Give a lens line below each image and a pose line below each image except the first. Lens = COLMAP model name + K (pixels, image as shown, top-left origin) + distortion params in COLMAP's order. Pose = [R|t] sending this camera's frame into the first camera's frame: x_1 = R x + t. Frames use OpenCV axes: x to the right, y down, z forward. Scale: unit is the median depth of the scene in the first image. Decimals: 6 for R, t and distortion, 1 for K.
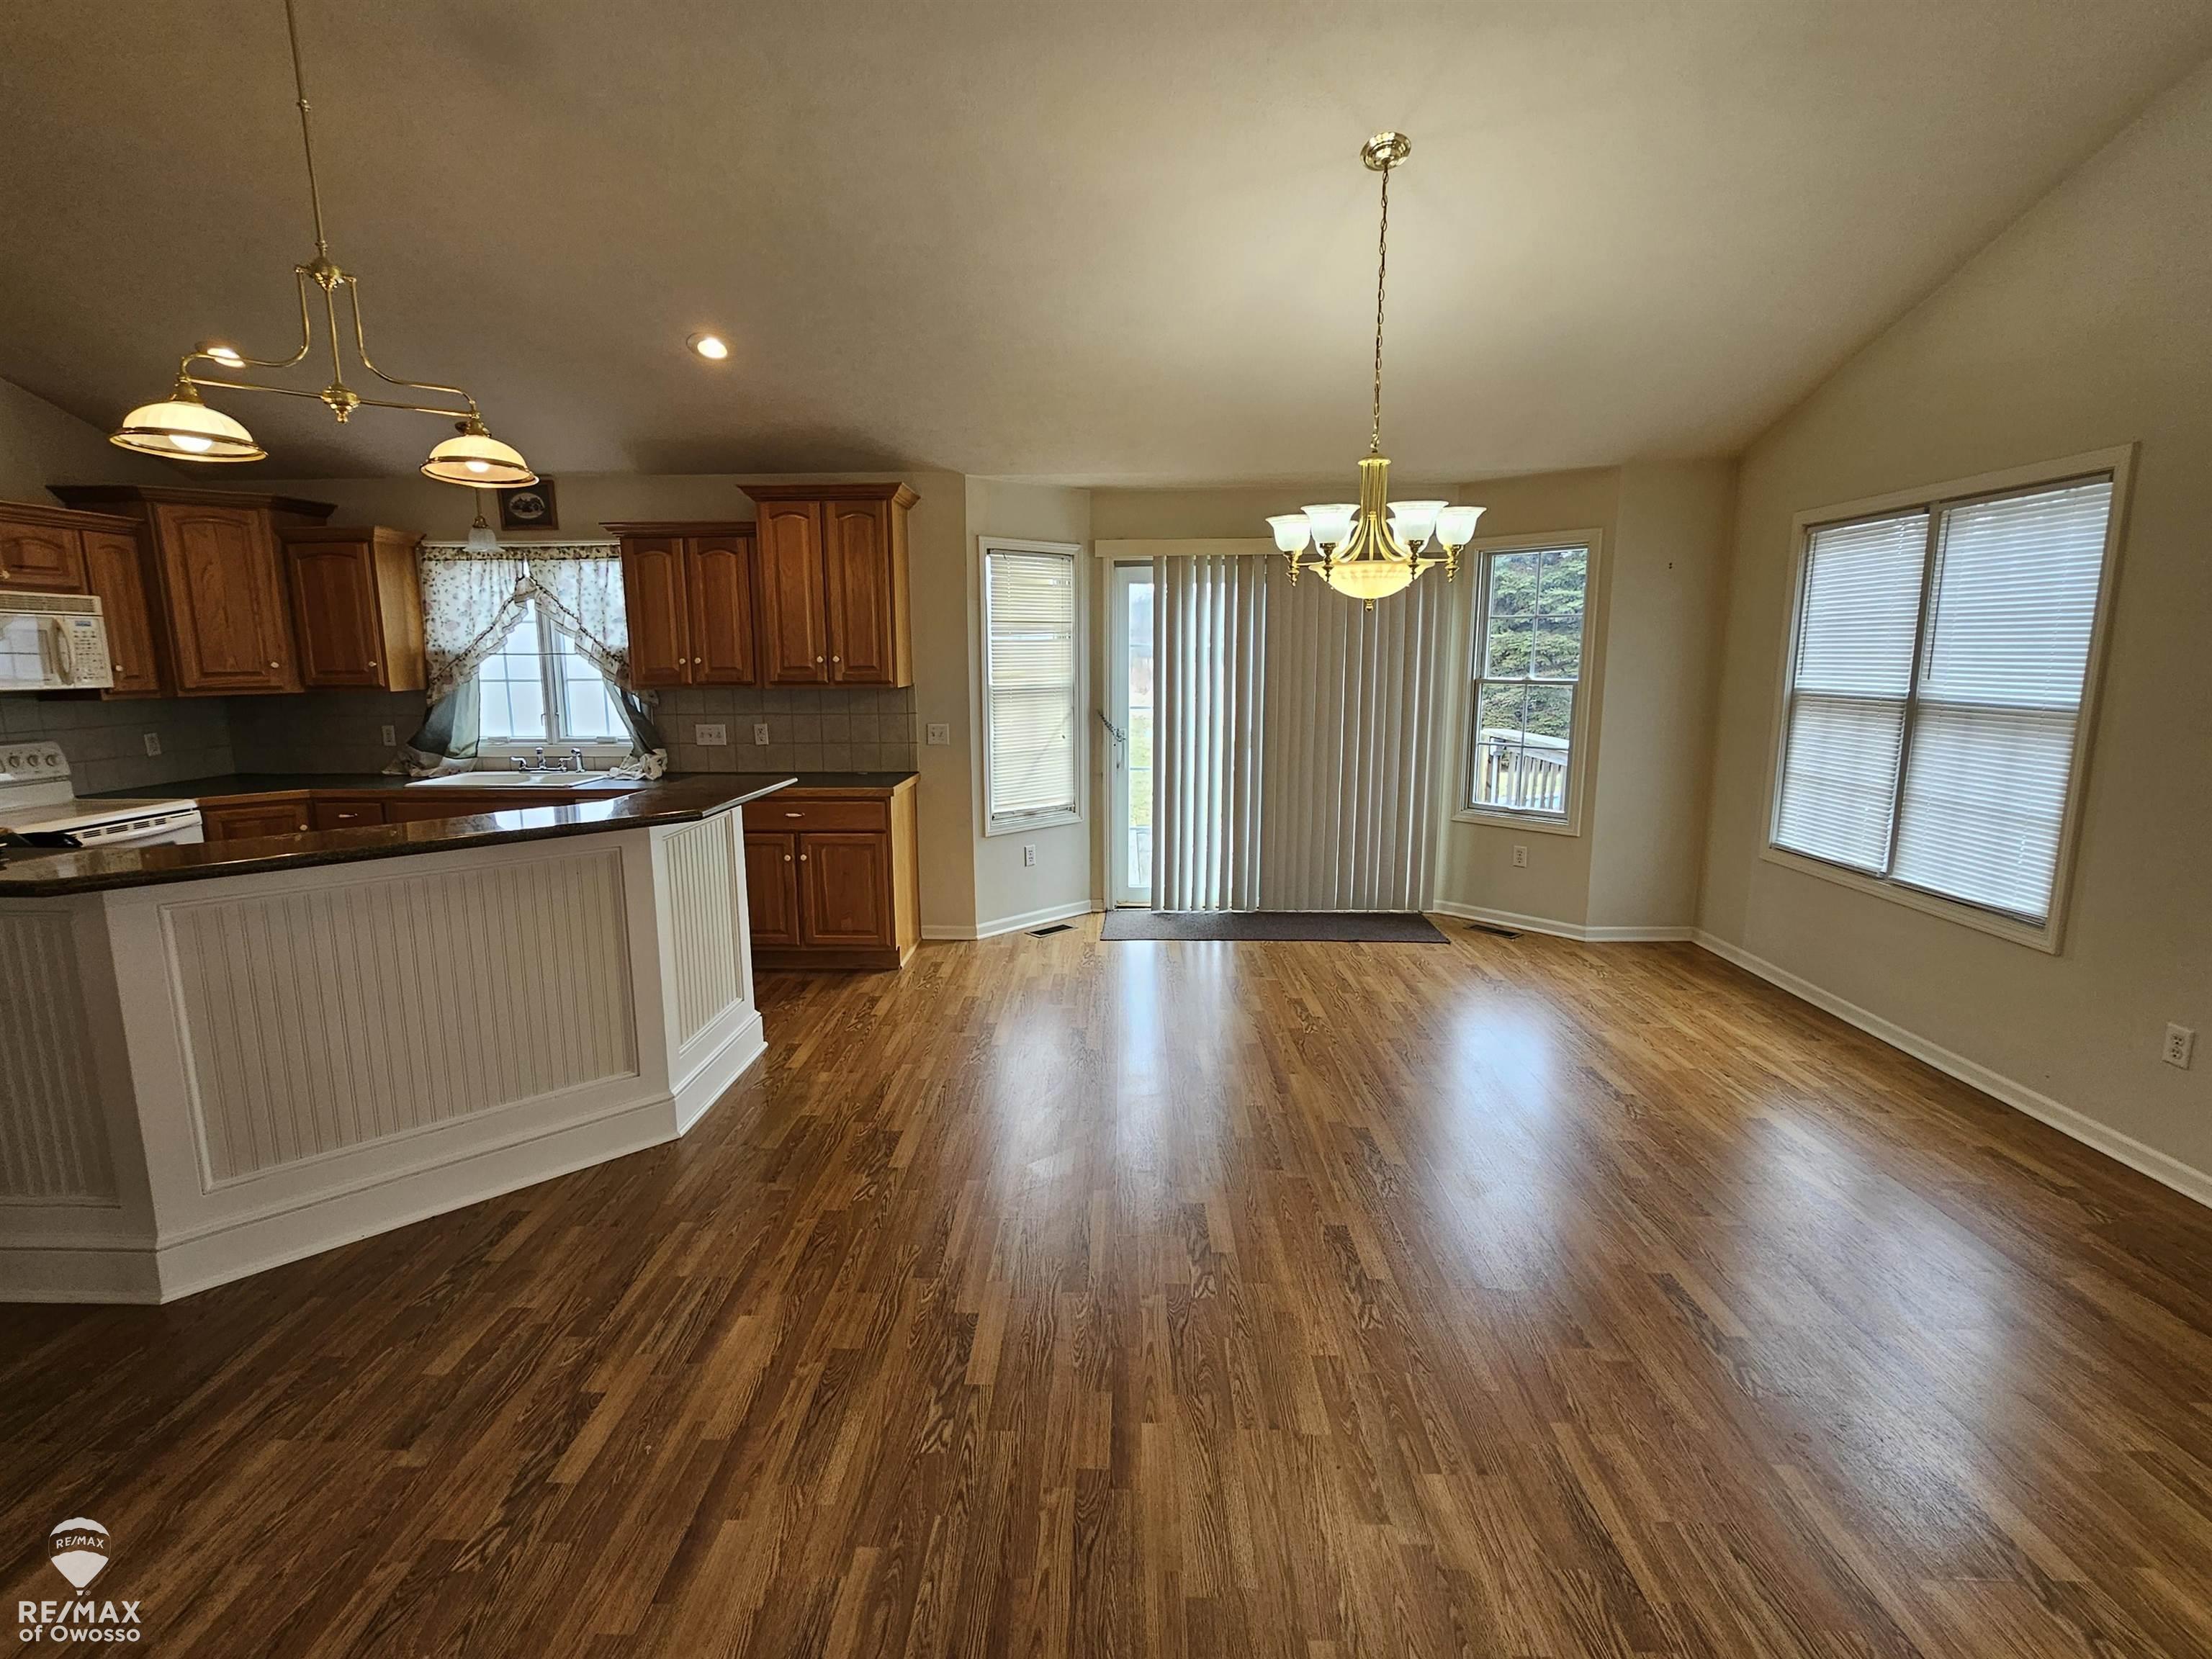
lens RADIAL K [[999.2, 0, 1101.4], [0, 999.2, 809.2], [0, 0, 1]] dist [-0.015336, 0.007362]
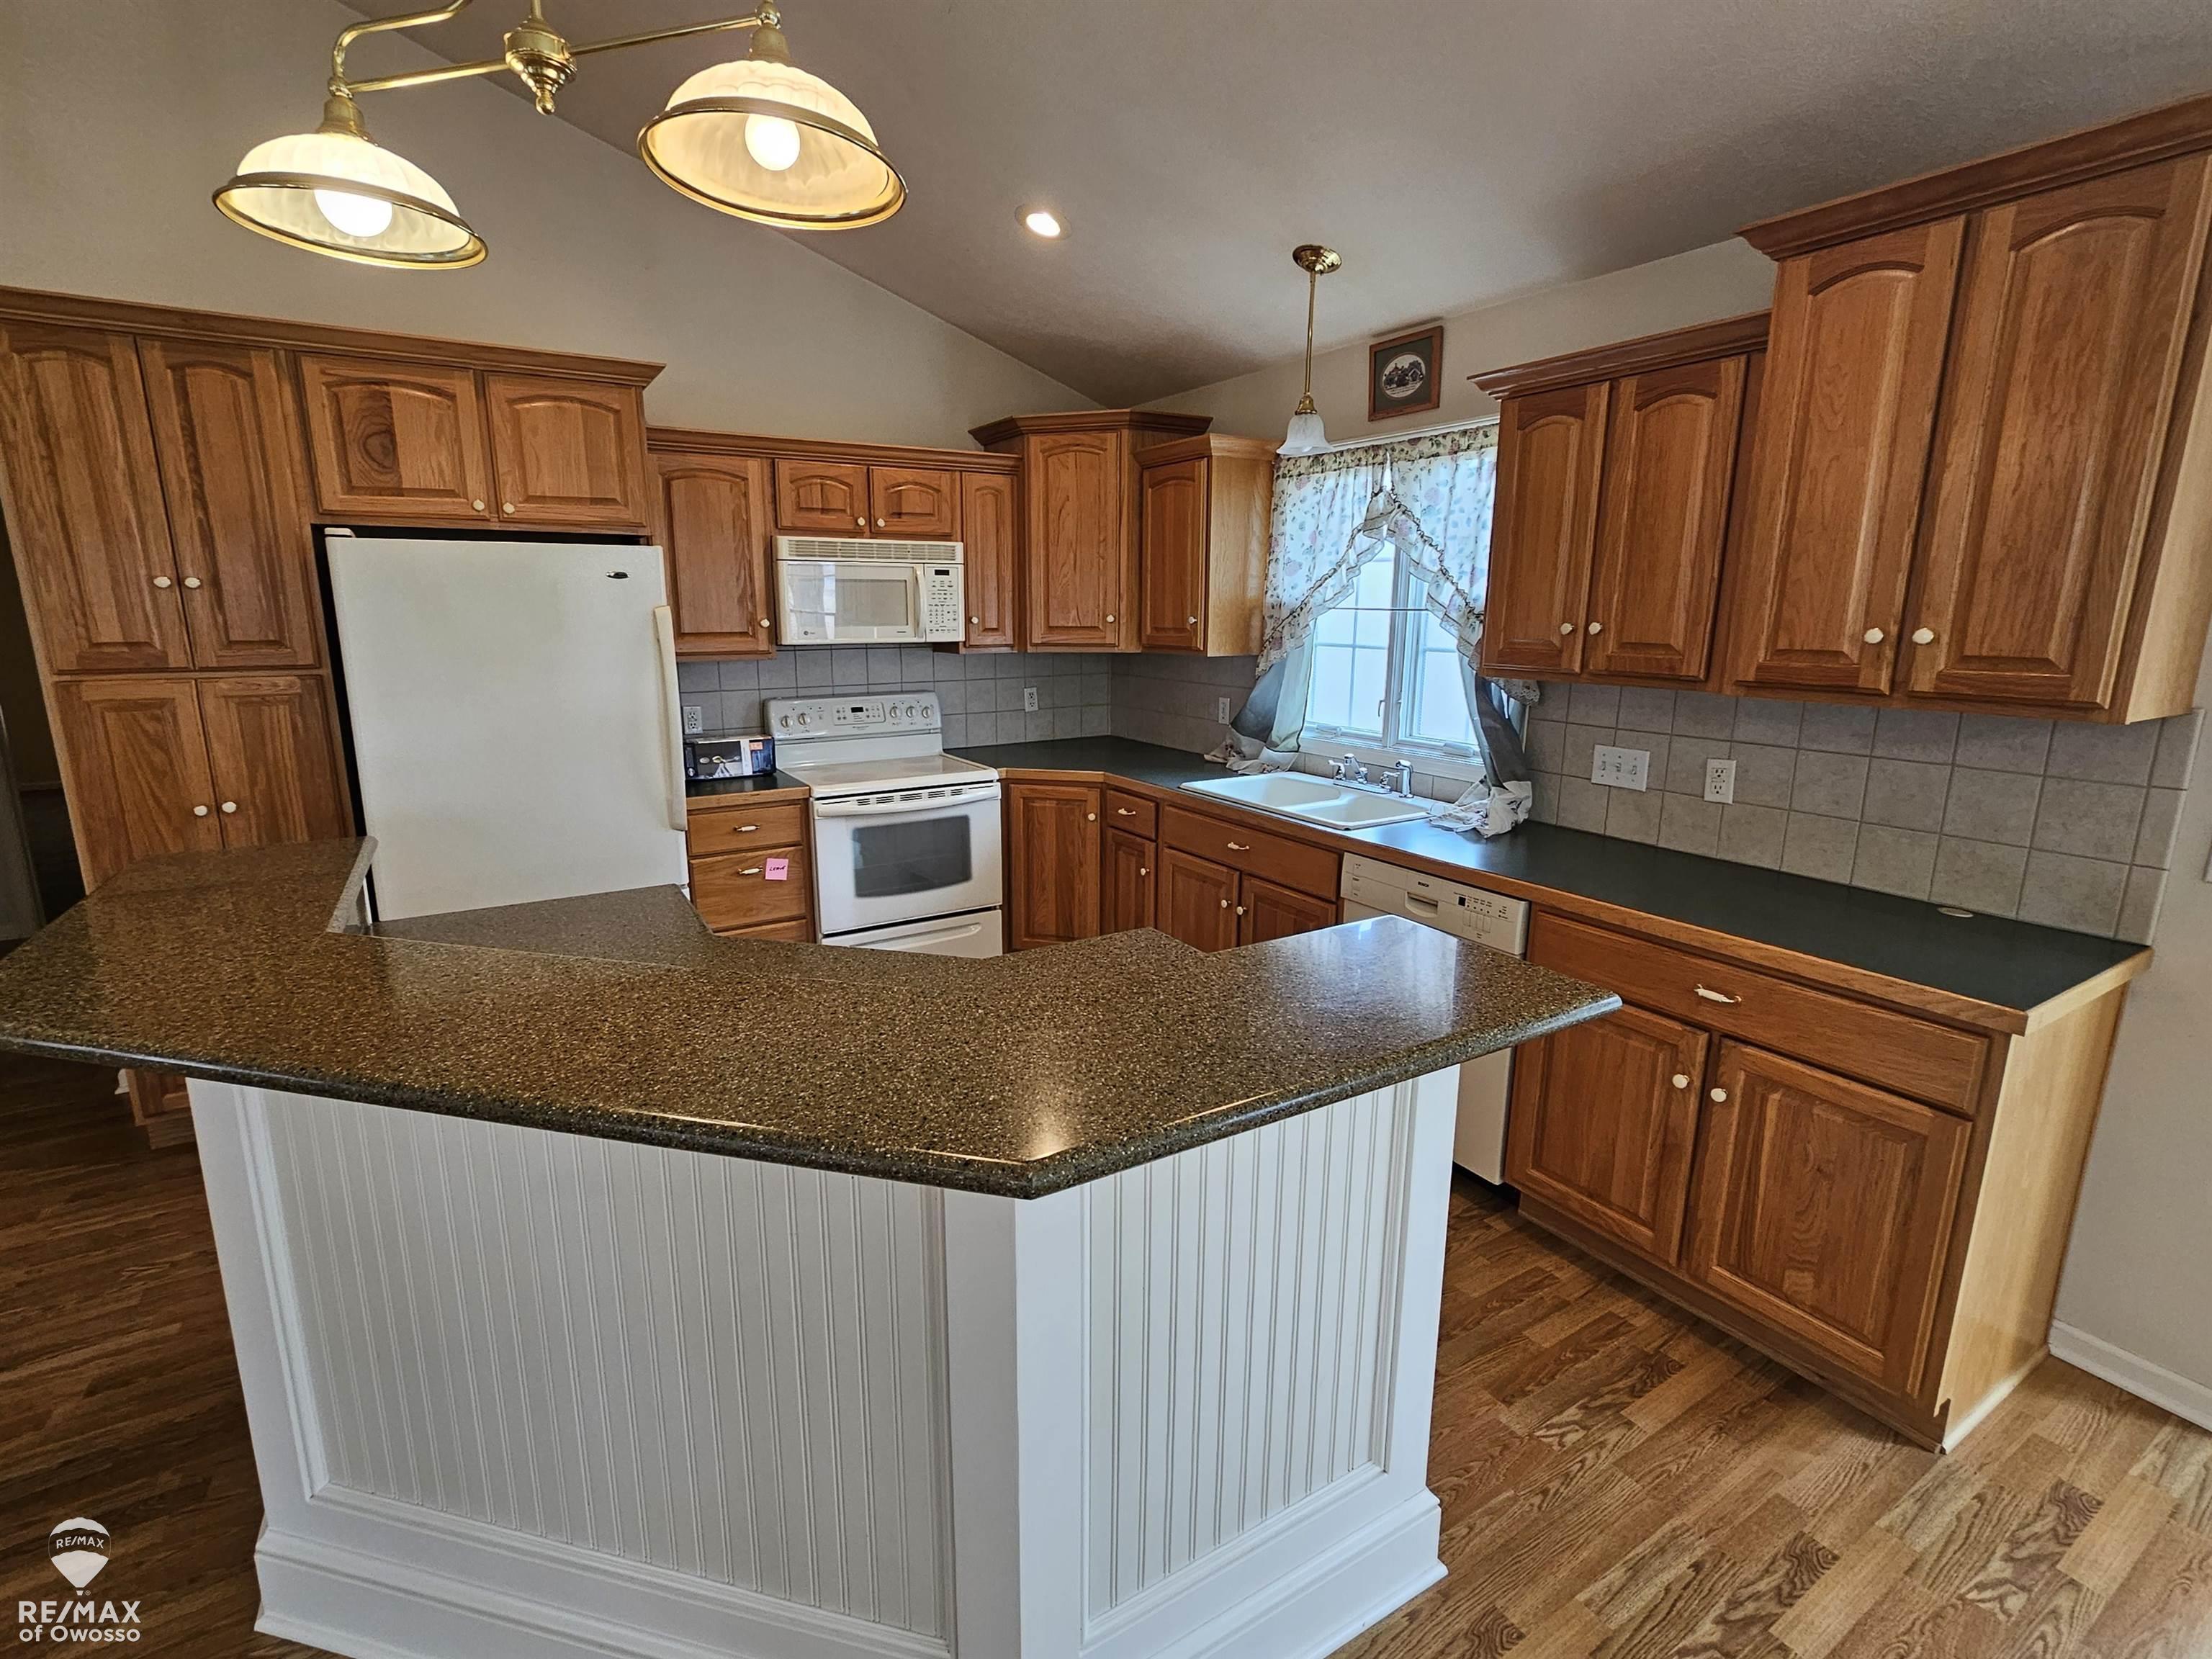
lens RADIAL K [[999.2, 0, 1101.4], [0, 999.2, 809.2], [0, 0, 1]] dist [-0.015336, 0.007362]
pose [[0.529013, 0.178462, -0.829636, -0.098828], [-0.136152, 0.982822, 0.124597, -0.085072], [0.837620, 0.047043, 0.544223, 0.504706]]
